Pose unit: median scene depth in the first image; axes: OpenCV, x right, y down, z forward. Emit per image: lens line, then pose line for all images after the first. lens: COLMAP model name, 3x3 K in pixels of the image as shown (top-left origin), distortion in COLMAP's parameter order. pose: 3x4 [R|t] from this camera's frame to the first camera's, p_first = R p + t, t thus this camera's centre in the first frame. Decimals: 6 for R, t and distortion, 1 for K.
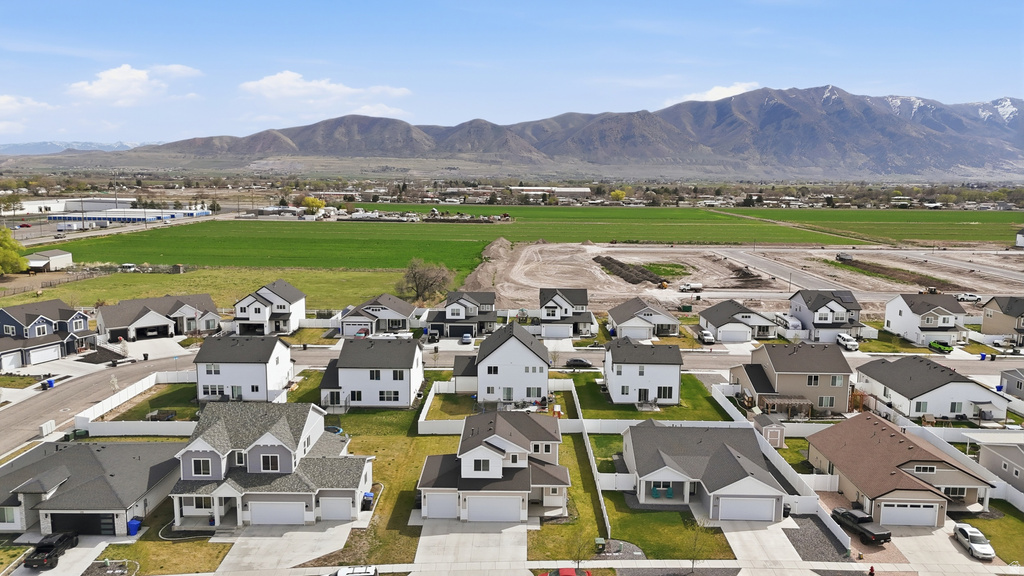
lens RADIAL K [[748.9, 0, 513.9], [0, 748.9, 283.5], [0, 0, 1]] dist [0.090309, -0.091557]
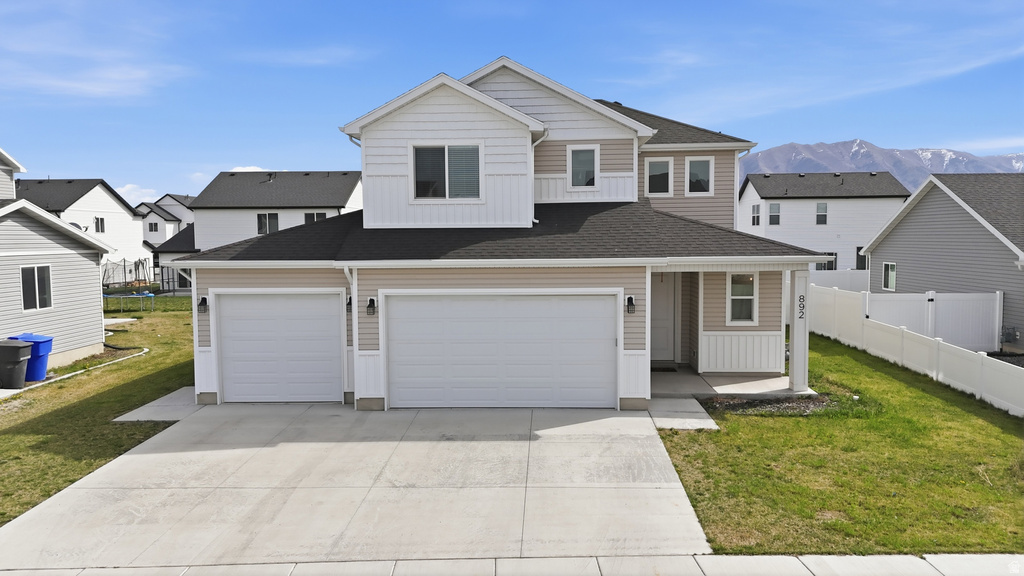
lens RADIAL K [[748.9, 0, 512.3], [0, 748.9, 289.6], [0, 0, 1]] dist [0.090309, -0.091557]
pose [[0.999116, -0.015534, -0.039074, -0.006685], [0.012671, 0.997290, -0.072476, 0.142616], [0.040094, 0.071917, 0.996604, 0.372011]]
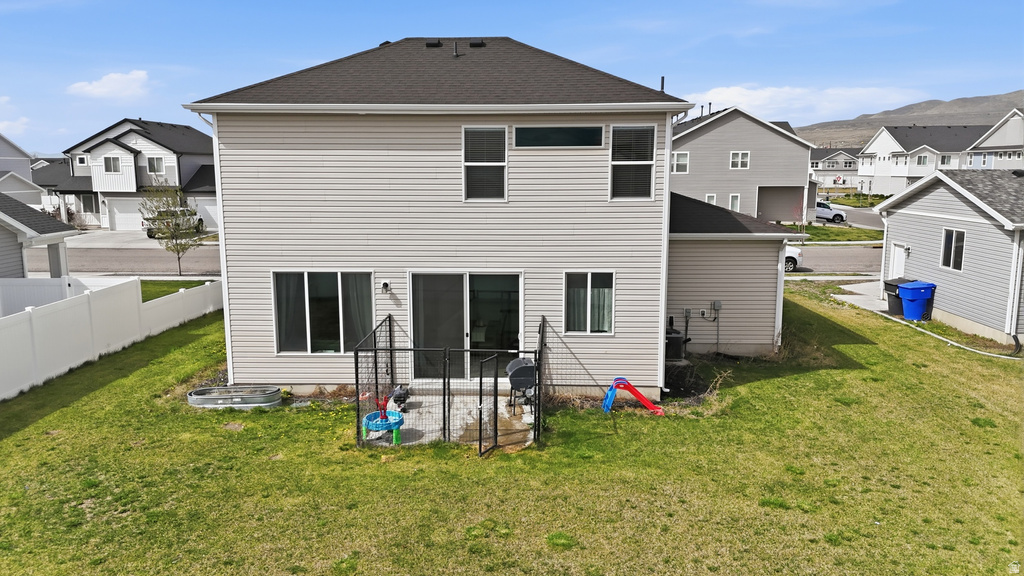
lens RADIAL K [[748.9, 0, 512.6], [0, 748.9, 289.1], [0, 0, 1]] dist [0.090309, -0.091557]
pose [[-0.999452, -0.014063, 0.029959, -0.014767], [-0.004393, 0.953588, 0.301083, 0.092272], [-0.032802, 0.300786, -0.953127, 0.662005]]
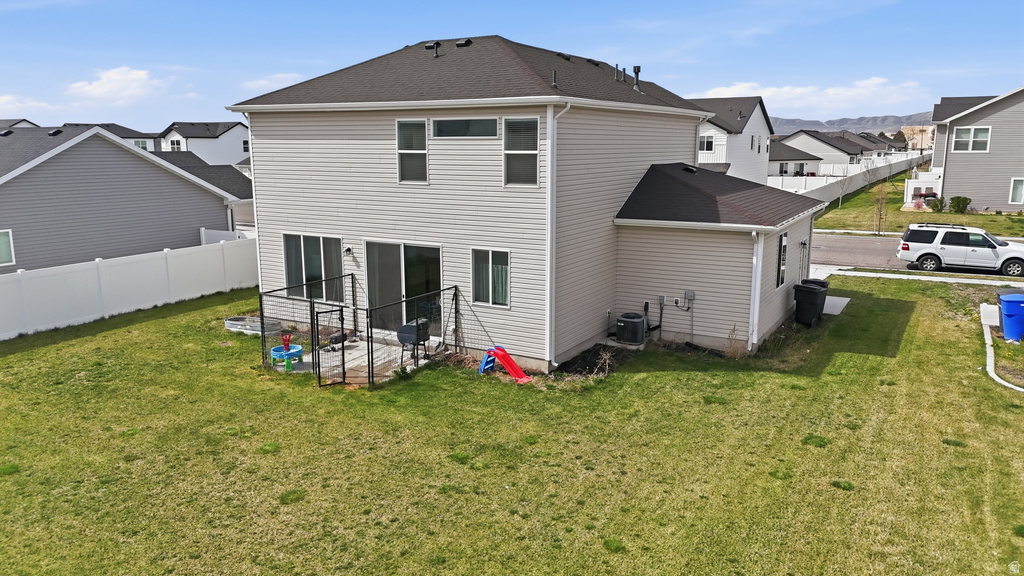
lens RADIAL K [[748.9, 0, 514.7], [0, 748.9, 288.0], [0, 0, 1]] dist [0.090309, -0.091557]
pose [[-0.868292, -0.103586, 0.485117, -0.084285], [0.063493, 0.946702, 0.315790, 0.090473], [-0.491972, 0.305000, -0.815437, 0.656136]]
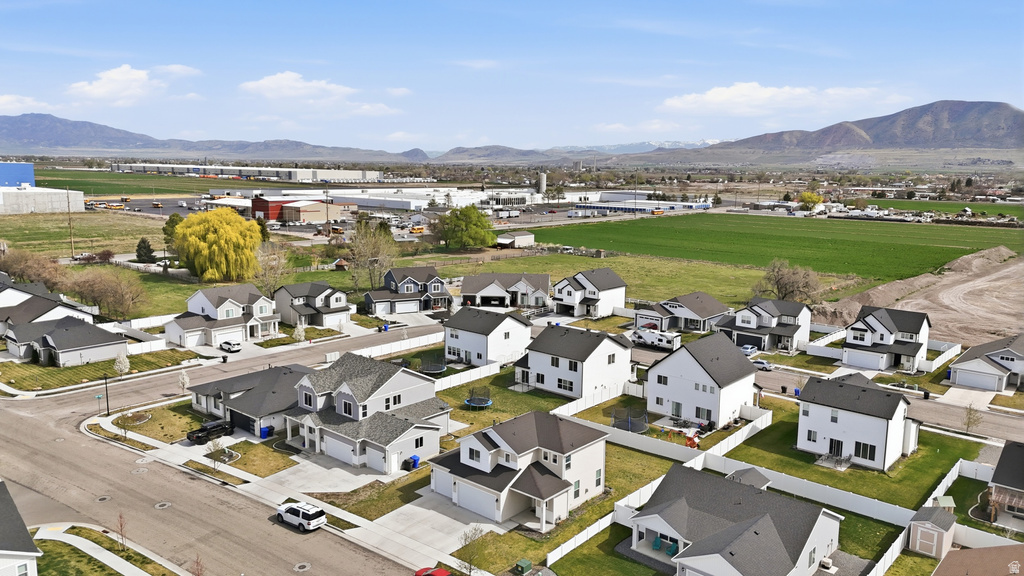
lens RADIAL K [[748.9, 0, 513.8], [0, 748.9, 288.0], [0, 0, 1]] dist [0.090309, -0.091557]
pose [[0.755361, 0.106295, -0.646631, 0.301164], [-0.098183, 0.993976, 0.048700, -0.016726], [0.647912, 0.026703, 0.761247, 0.126985]]
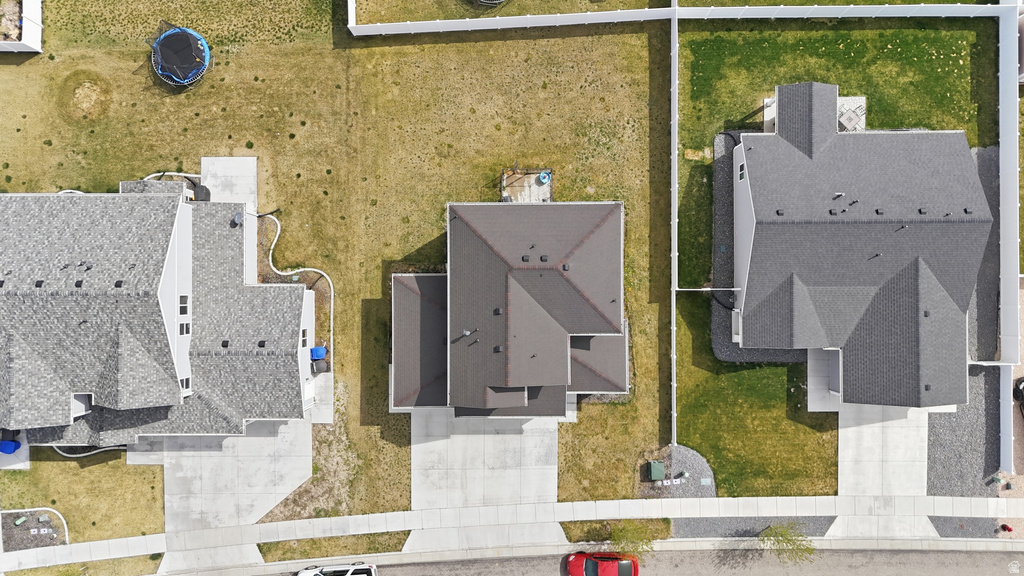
lens RADIAL K [[748.9, 0, 508.7], [0, 748.9, 289.1], [0, 0, 1]] dist [0.090309, -0.091557]
pose [[0.999629, -0.006995, -0.026314, -0.004580], [0.027069, 0.150826, 0.988190, -0.185854], [-0.002943, -0.988536, 0.150959, 0.480966]]
